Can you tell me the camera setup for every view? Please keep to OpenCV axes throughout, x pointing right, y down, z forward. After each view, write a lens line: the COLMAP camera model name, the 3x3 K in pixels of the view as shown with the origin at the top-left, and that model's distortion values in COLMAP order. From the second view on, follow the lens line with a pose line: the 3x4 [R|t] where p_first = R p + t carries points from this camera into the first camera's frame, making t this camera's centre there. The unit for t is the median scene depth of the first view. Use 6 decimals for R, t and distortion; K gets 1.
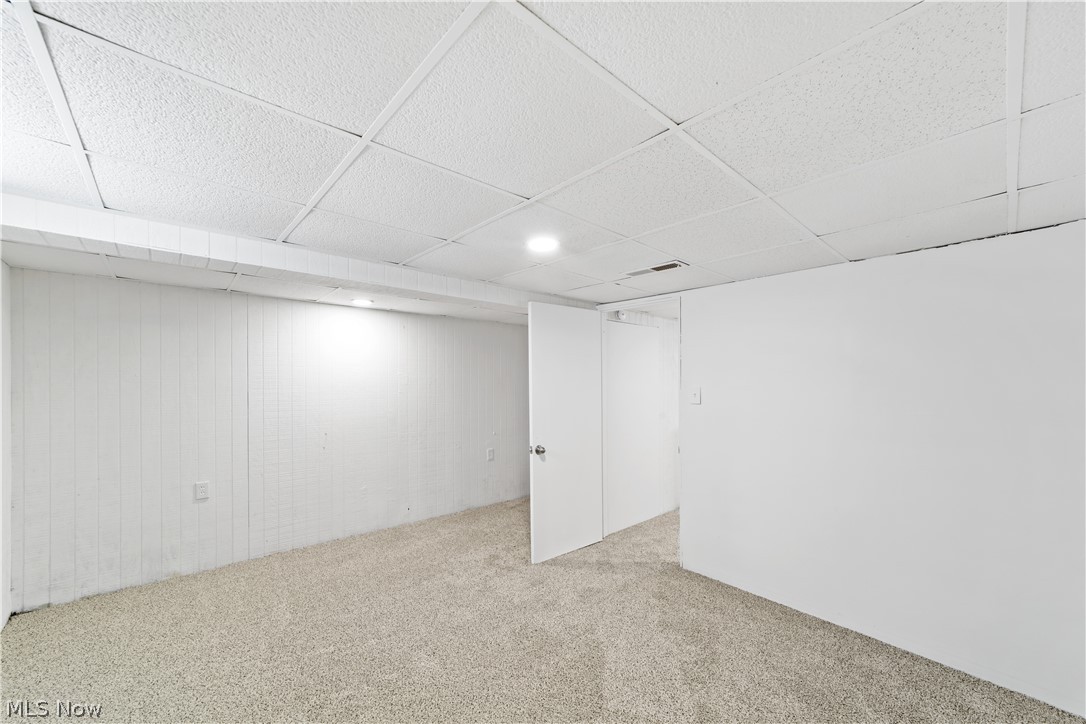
lens RADIAL K [[419.6, 0, 538.9], [0, 419.6, 367.4], [0, 0, 1]] dist [-0.019849, 0.007945]
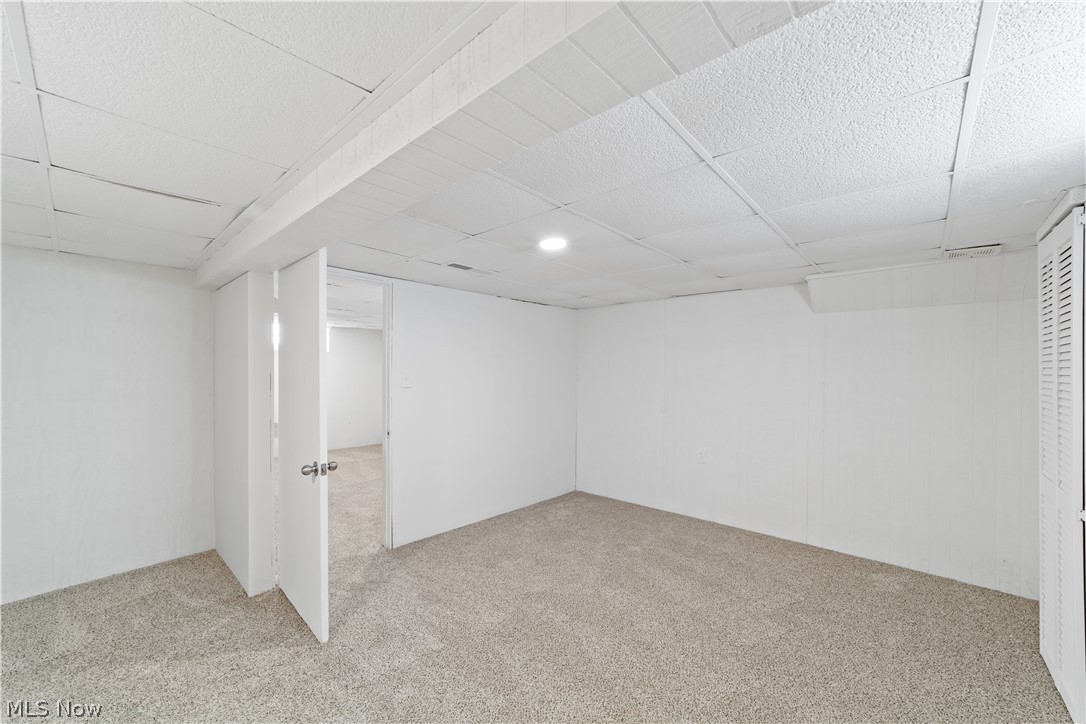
lens RADIAL K [[419.6, 0, 538.9], [0, 419.6, 367.4], [0, 0, 1]] dist [-0.019849, 0.007945]
pose [[-0.099601, 0.008400, 0.994992, -0.763928], [-0.041242, 0.999070, -0.012562, 0.033918], [-0.994172, -0.042287, -0.099162, 0.811217]]
